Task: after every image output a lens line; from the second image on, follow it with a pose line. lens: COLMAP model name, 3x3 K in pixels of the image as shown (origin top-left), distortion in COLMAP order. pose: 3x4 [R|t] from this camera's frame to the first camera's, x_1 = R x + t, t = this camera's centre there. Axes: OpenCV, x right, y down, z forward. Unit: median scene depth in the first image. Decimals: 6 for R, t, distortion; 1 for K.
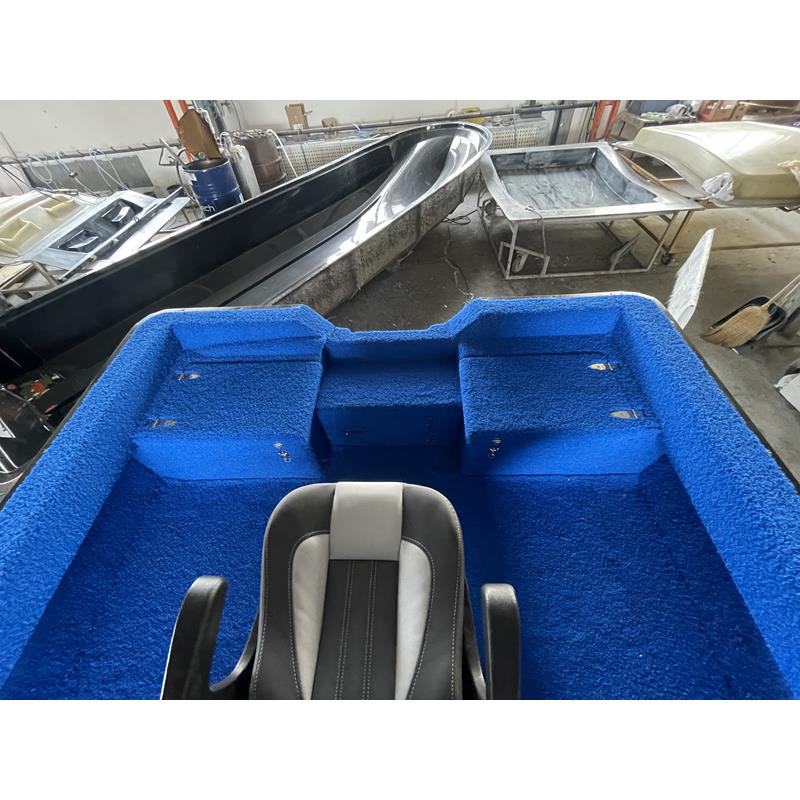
lens RADIAL K [[348.1, 0, 399.6], [0, 348.1, 400.3], [0, 0, 1]] dist [-0.005421, -0.000964]
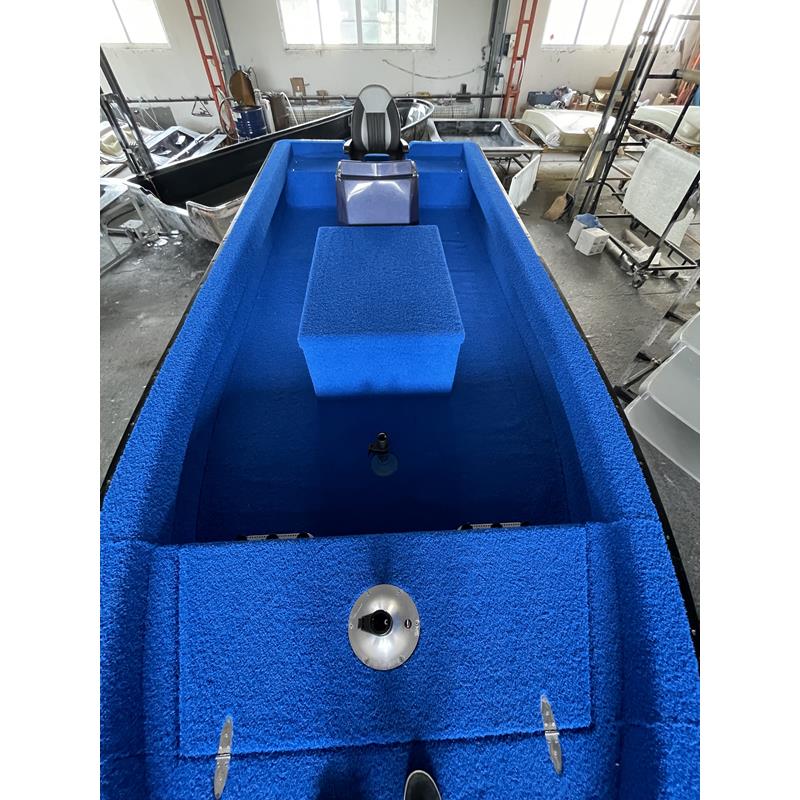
lens RADIAL K [[348.1, 0, 400.2], [0, 348.1, 400.2], [0, 0, 1]] dist [-0.005421, -0.000964]
pose [[0.994685, -0.001138, 0.102960, -0.042949], [0.000805, 0.999994, 0.003283, 0.503841], [-0.102963, -0.003182, 0.994680, -0.494546]]
